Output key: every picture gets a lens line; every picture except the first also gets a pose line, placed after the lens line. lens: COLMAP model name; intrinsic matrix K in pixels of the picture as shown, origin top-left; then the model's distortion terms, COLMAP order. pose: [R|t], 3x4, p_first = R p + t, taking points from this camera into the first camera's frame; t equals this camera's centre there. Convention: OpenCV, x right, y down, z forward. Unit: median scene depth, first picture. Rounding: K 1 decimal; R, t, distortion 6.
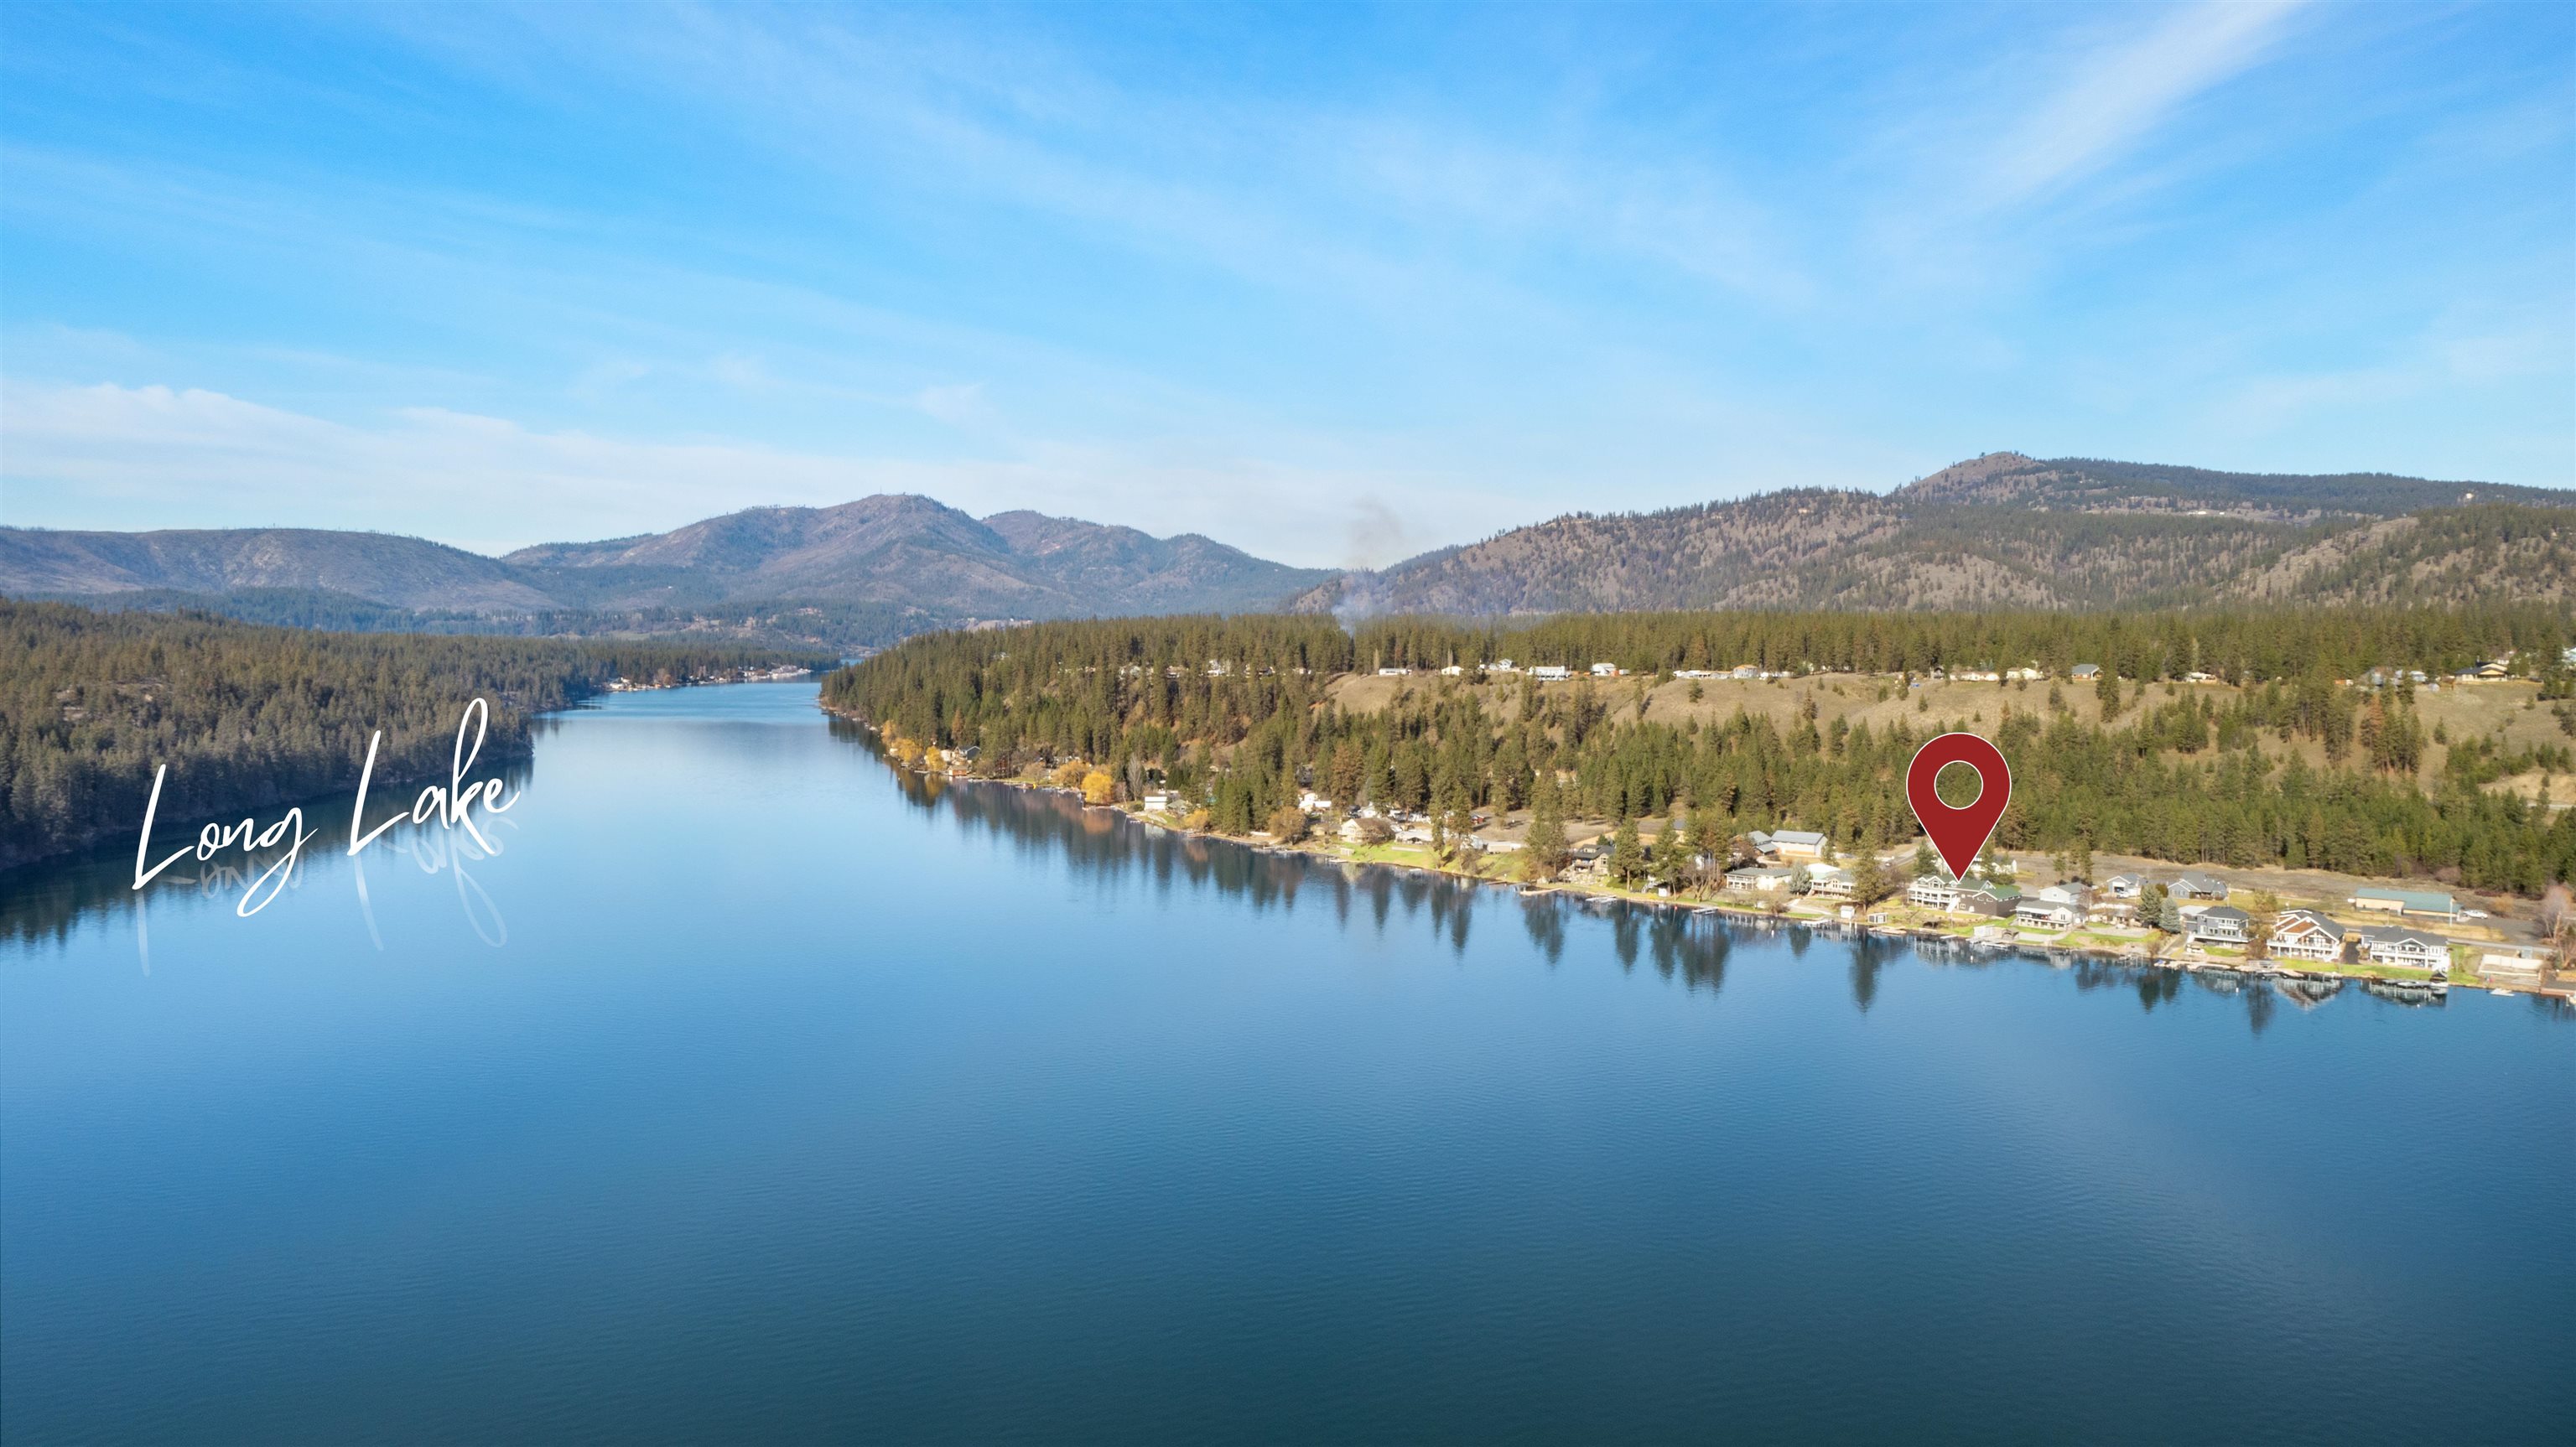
lens RADIAL K [[2126.1, 0, 1297.2], [0, 2126.1, 716.0], [0, 0, 1]] dist [-0.002789, -0.006625]
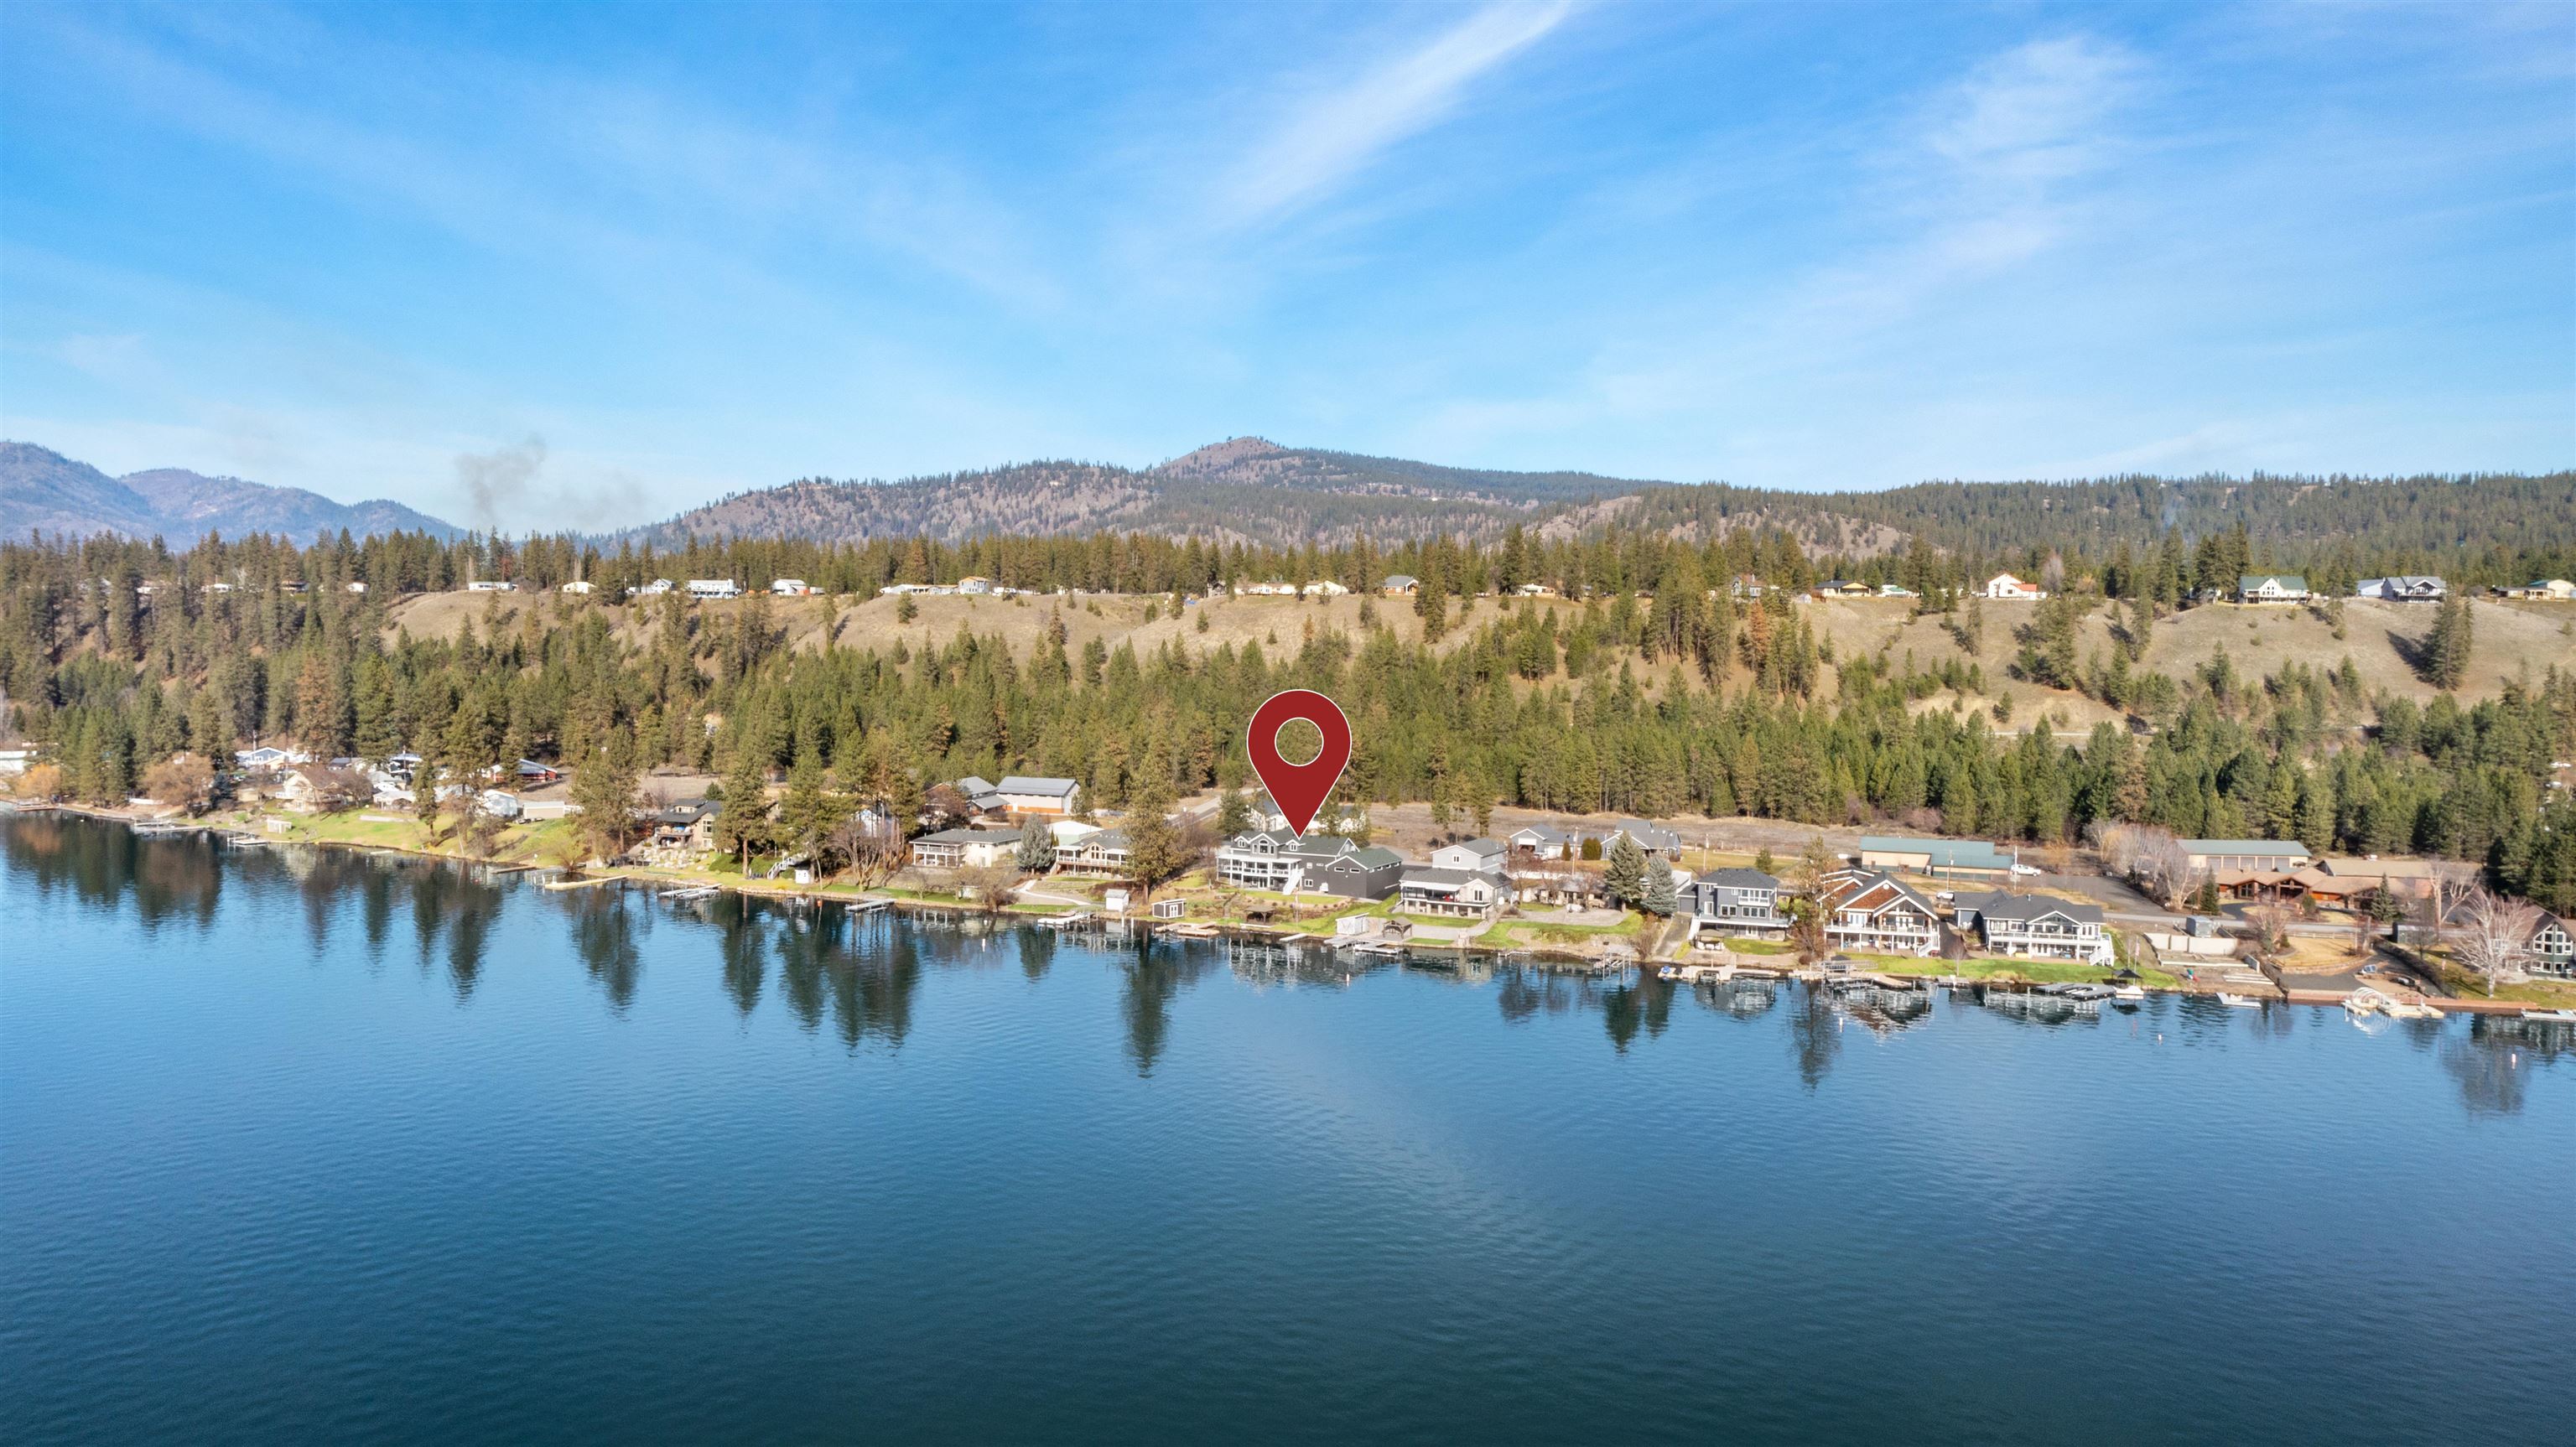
lens RADIAL K [[2126.1, 0, 1297.2], [0, 2126.1, 716.0], [0, 0, 1]] dist [-0.002789, -0.006625]
pose [[0.940682, -0.006140, 0.339235, 0.071306], [0.005029, 0.999979, 0.004154, 0.026173], [-0.339254, -0.002201, 0.940692, 0.286849]]
